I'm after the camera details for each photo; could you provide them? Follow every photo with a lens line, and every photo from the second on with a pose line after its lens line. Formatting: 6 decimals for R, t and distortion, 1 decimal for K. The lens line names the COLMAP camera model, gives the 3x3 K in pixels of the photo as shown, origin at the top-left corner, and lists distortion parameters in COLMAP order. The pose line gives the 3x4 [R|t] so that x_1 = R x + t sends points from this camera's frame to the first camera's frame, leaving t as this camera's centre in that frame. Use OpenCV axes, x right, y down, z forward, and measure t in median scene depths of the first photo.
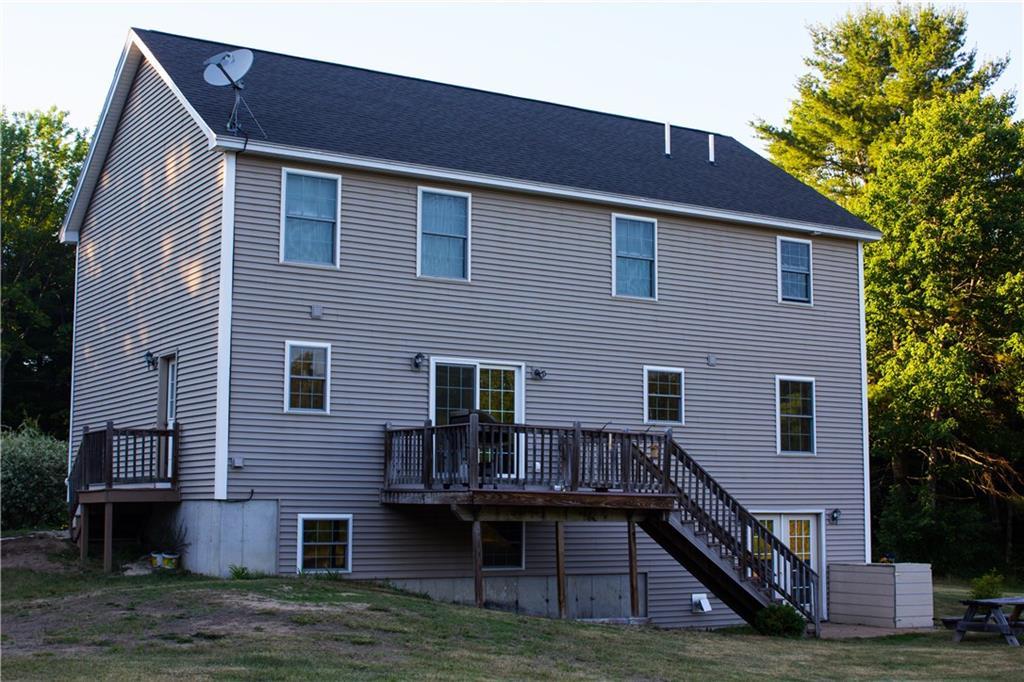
lens RADIAL K [[1435.0, 0, 512.0], [0, 1435.0, 341.0], [0, 0, 1]] dist [-0.003243, -0.003348]
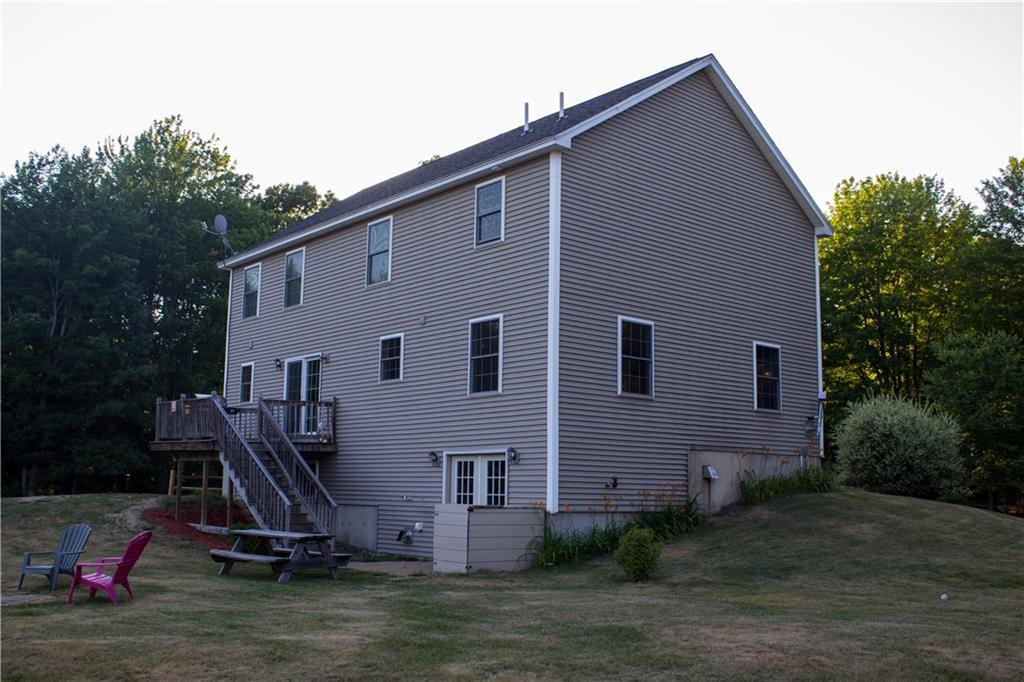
lens RADIAL K [[984.5, 0, 512.0], [0, 984.5, 341.0], [0, 0, 1]] dist [-0.002308, -0.000489]
pose [[0.167020, -0.151370, -0.974265, 0.883644], [0.099627, 0.985678, -0.136064, 0.138702], [0.980907, -0.074338, 0.179709, 0.908324]]
